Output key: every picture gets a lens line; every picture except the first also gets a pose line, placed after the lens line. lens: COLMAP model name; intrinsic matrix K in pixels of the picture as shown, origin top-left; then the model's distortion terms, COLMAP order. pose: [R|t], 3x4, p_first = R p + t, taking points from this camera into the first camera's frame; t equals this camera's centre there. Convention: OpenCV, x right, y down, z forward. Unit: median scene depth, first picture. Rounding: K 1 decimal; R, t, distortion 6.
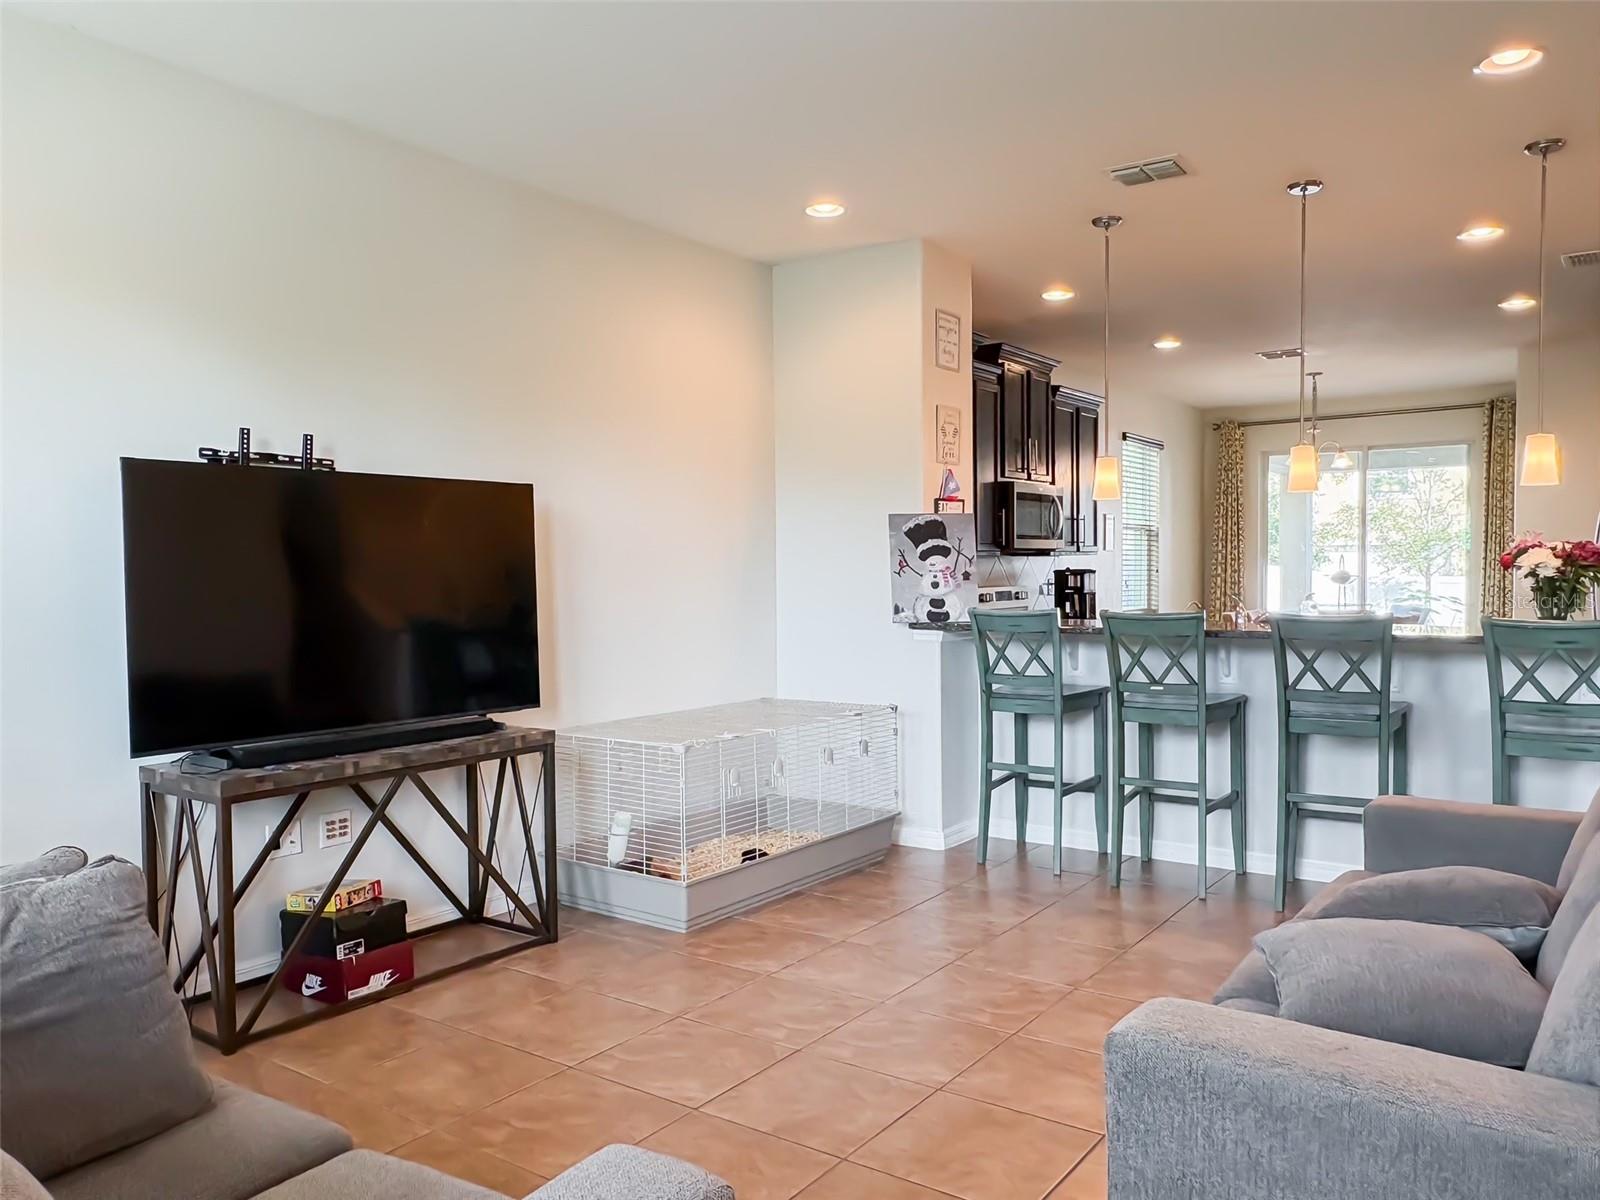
lens RADIAL K [[1202.3, 0, 798.8], [0, 1202.3, 604.1], [0, 0, 1]] dist [0.003656, 0.000912]
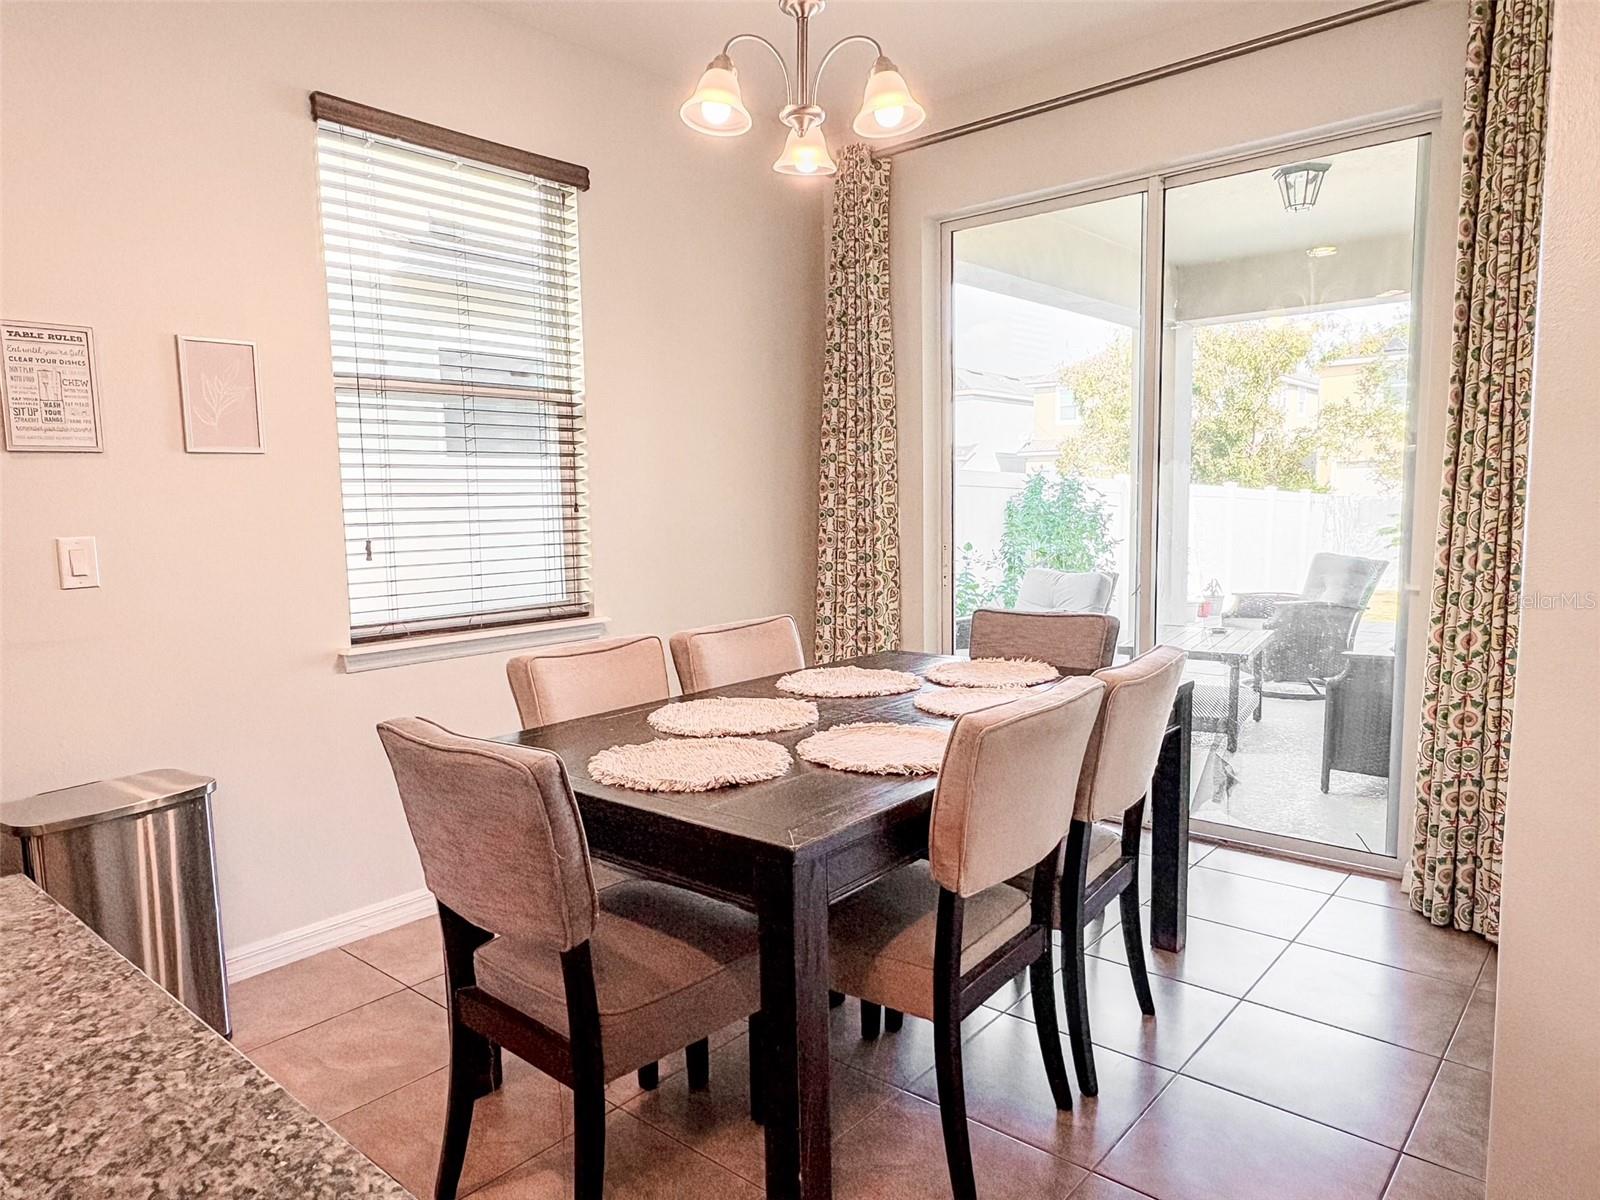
lens RADIAL K [[1012.5, 0, 803.8], [0, 1012.5, 594.3], [0, 0, 1]] dist [0.000020, 0.000600]
pose [[0.994579, 0.001768, -0.103968, 0.386424], [0.005820, 0.997341, 0.072641, -0.020890], [0.103820, -0.072853, 0.991924, 0.644197]]
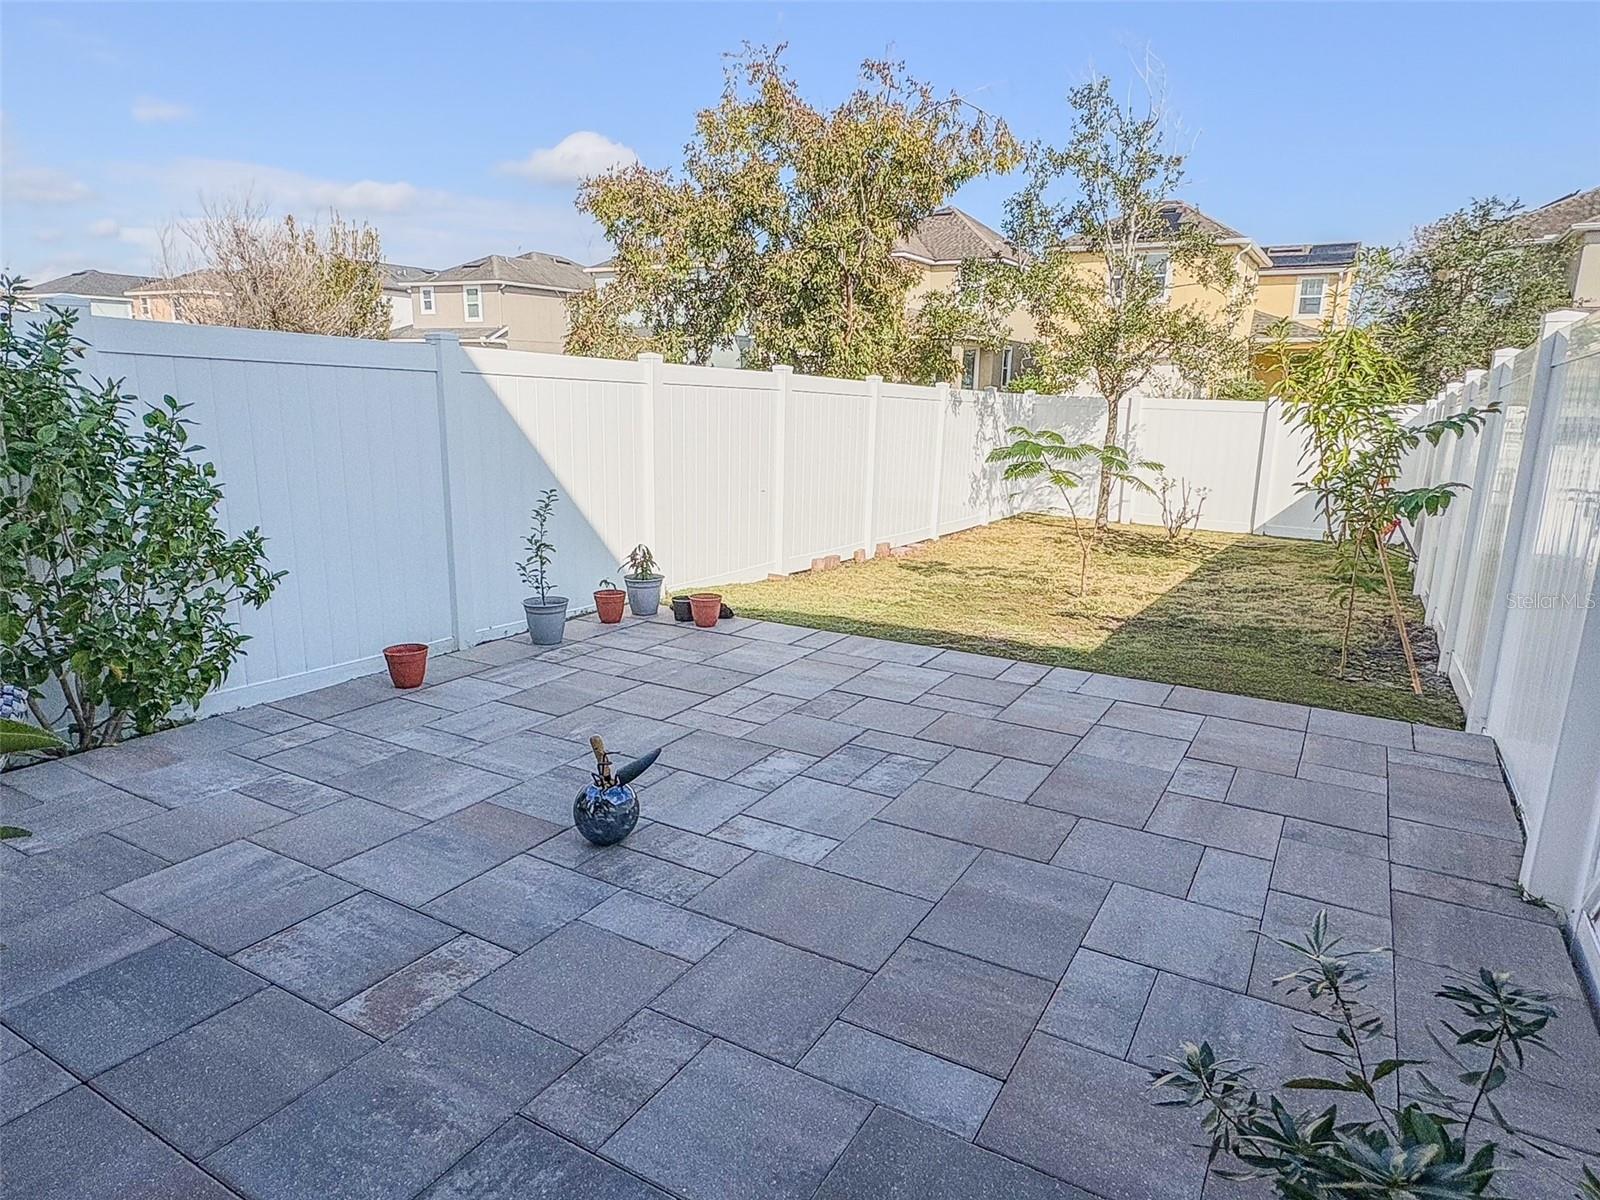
lens RADIAL K [[963.9, 0, 804.8], [0, 963.9, 602.0], [0, 0, 1]] dist [-0.003767, 0.005839]
pose [[0.996157, 0.006061, 0.087381, 0.704745], [-0.023283, 0.980038, 0.197445, -0.032418], [-0.084440, -0.198720, 0.976412, 1.143246]]
